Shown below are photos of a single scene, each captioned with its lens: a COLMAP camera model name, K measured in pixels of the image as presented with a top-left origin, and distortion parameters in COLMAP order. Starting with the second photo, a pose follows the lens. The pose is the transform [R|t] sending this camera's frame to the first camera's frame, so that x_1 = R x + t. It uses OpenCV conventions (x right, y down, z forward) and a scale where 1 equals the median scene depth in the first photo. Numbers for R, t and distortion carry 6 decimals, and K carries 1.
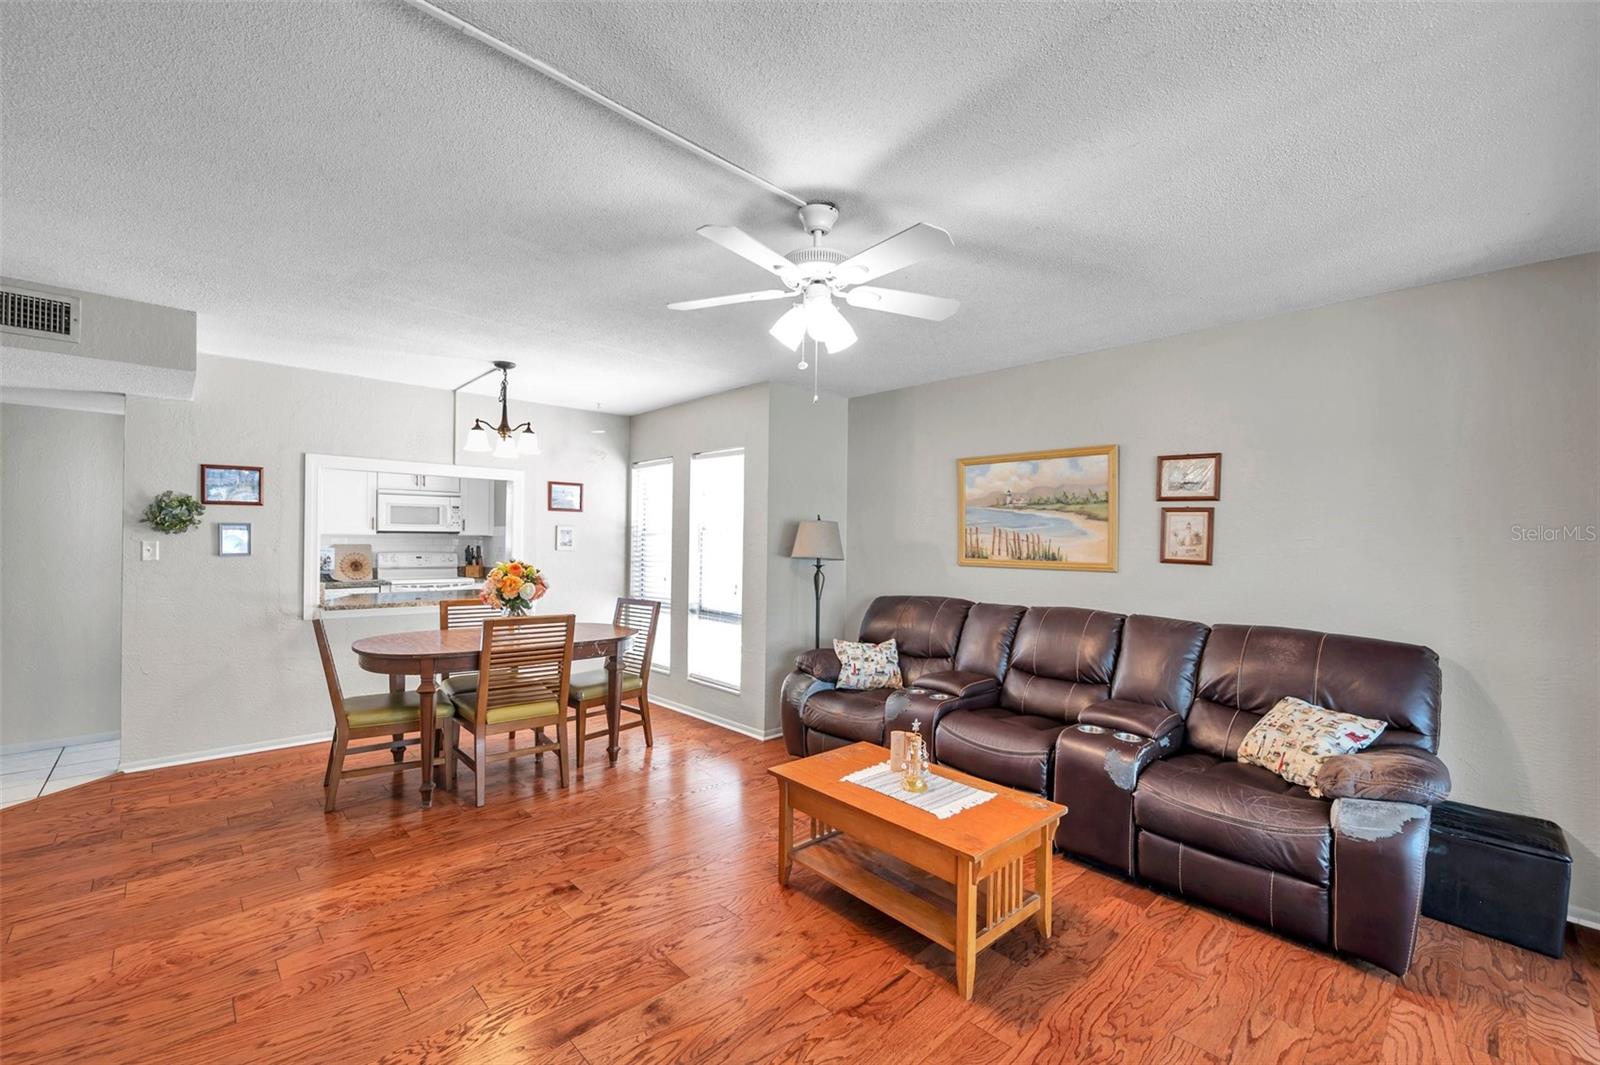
lens RADIAL K [[646.4, 0, 793.1], [0, 646.4, 539.4], [0, 0, 1]] dist [0.002771, -0.000197]
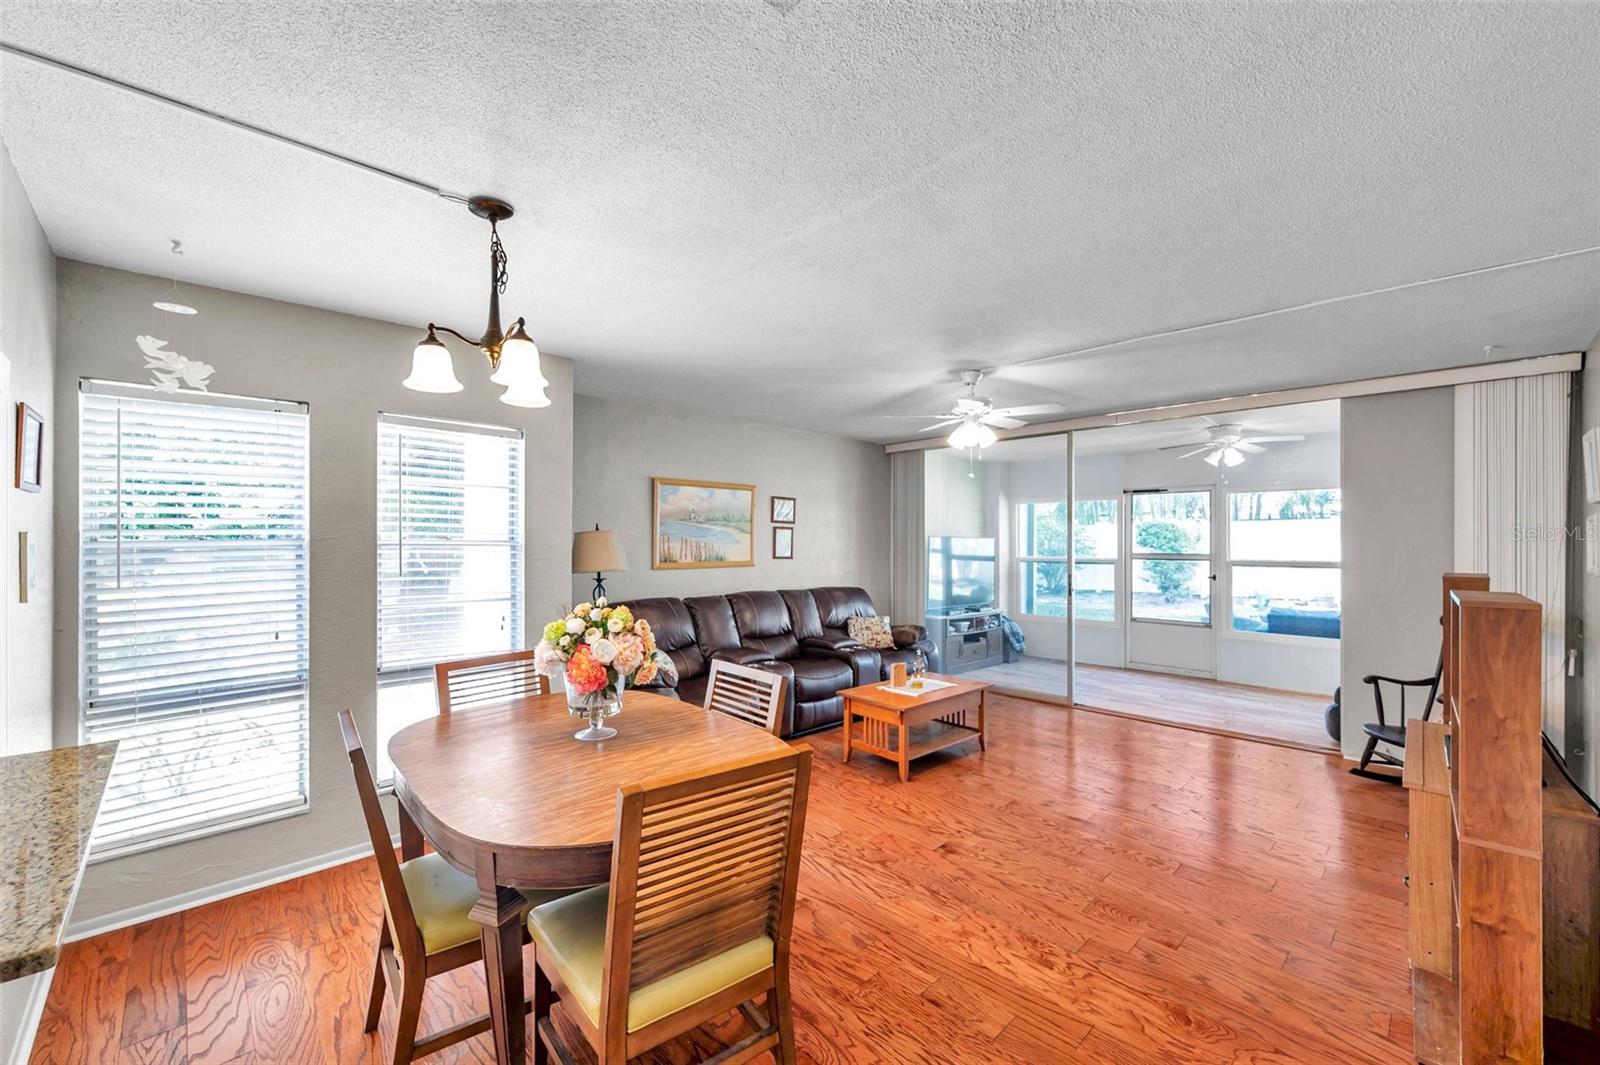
lens RADIAL K [[646.4, 0, 795.6], [0, 646.4, 534.7], [0, 0, 1]] dist [0.002771, -0.000197]
pose [[0.002980, -0.003124, 0.999991, -1.017273], [0.002265, 0.999993, 0.003117, -0.028743], [-0.999993, 0.002256, 0.002987, 0.839350]]
